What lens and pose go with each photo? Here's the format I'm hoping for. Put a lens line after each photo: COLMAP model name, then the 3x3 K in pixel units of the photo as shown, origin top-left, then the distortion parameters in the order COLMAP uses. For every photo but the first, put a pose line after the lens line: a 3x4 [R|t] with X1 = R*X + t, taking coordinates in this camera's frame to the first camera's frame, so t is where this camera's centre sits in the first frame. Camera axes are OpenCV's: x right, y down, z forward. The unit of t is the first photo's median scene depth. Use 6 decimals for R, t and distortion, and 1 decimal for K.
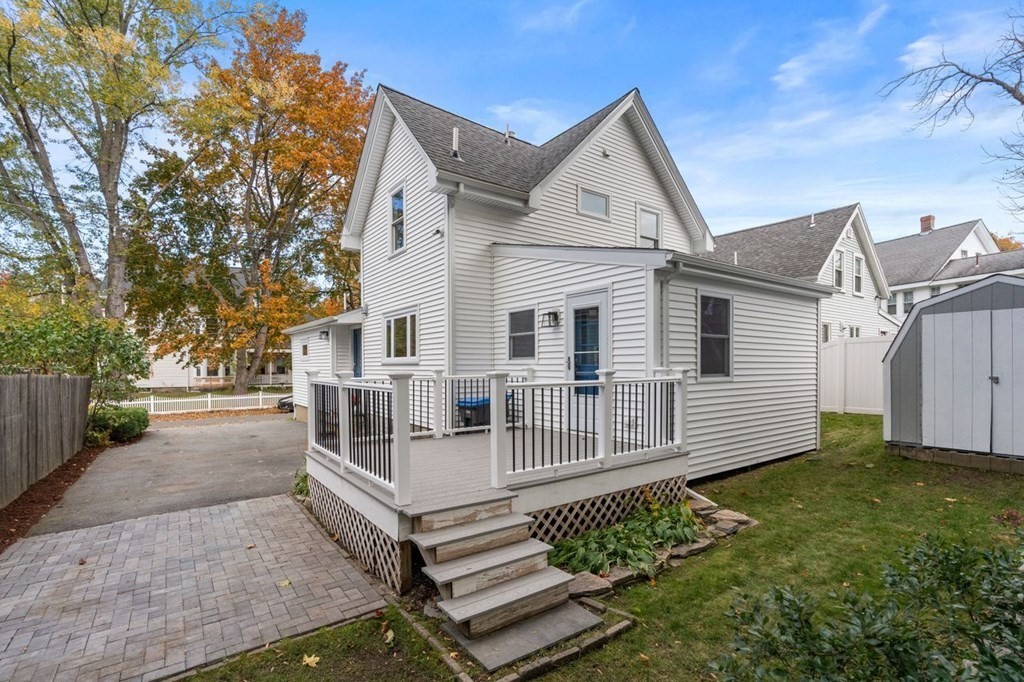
lens RADIAL K [[474.3, 0, 511.1], [0, 474.3, 364.1], [0, 0, 1]] dist [-0.009184, 0.000921]
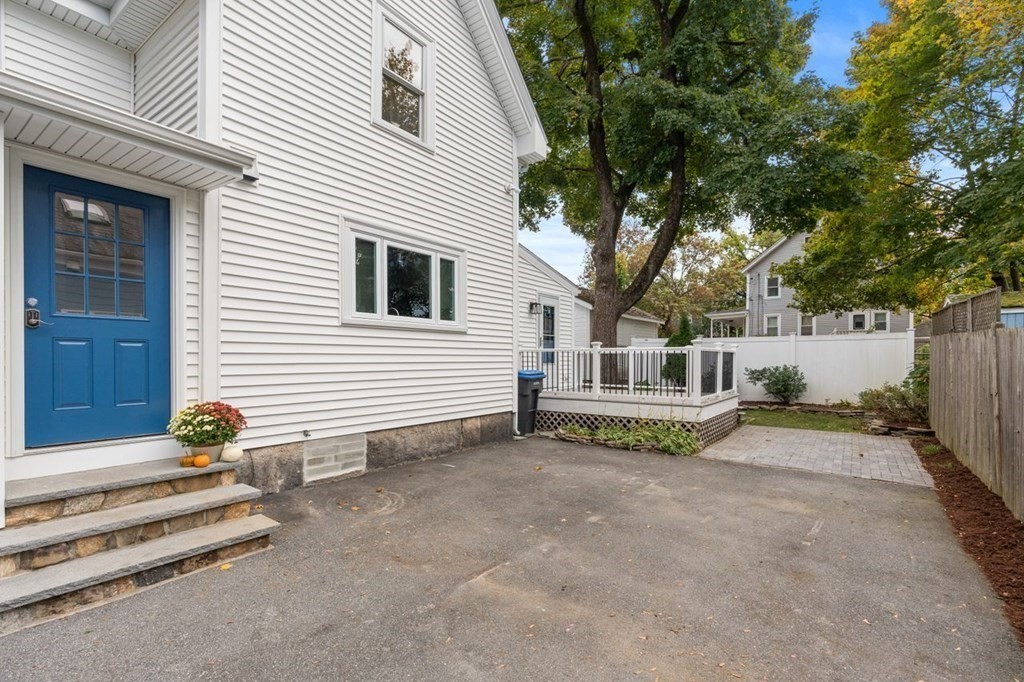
lens RADIAL K [[474.3, 0, 511.1], [0, 474.3, 364.1], [0, 0, 1]] dist [-0.009184, 0.000921]
pose [[-0.315500, -0.004807, 0.948913, -1.317143], [-0.001304, 0.999988, 0.004632, 0.063491], [-0.948925, 0.000224, -0.315503, 1.689990]]
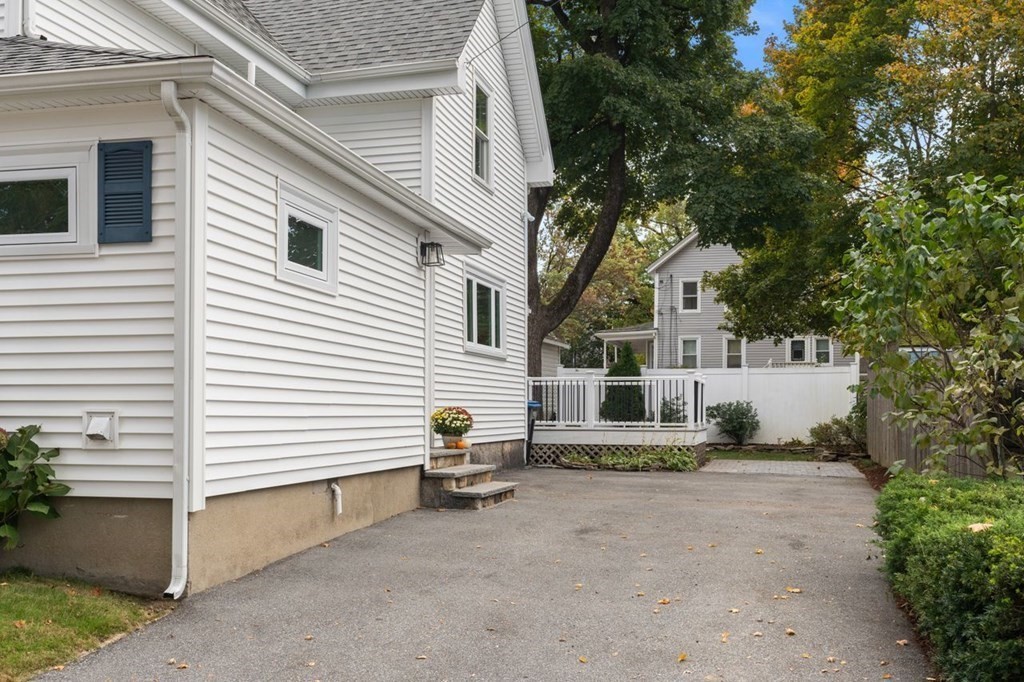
lens RADIAL K [[1006.6, 0, 510.6], [0, 1006.6, 414.0], [0, 0, 1]] dist [0.008004, 0.001097]
pose [[-0.636251, 0.003029, 0.771476, -2.103946], [-0.000168, 0.999992, -0.004064, 0.135872], [-0.771482, -0.002715, -0.636245, 2.940054]]
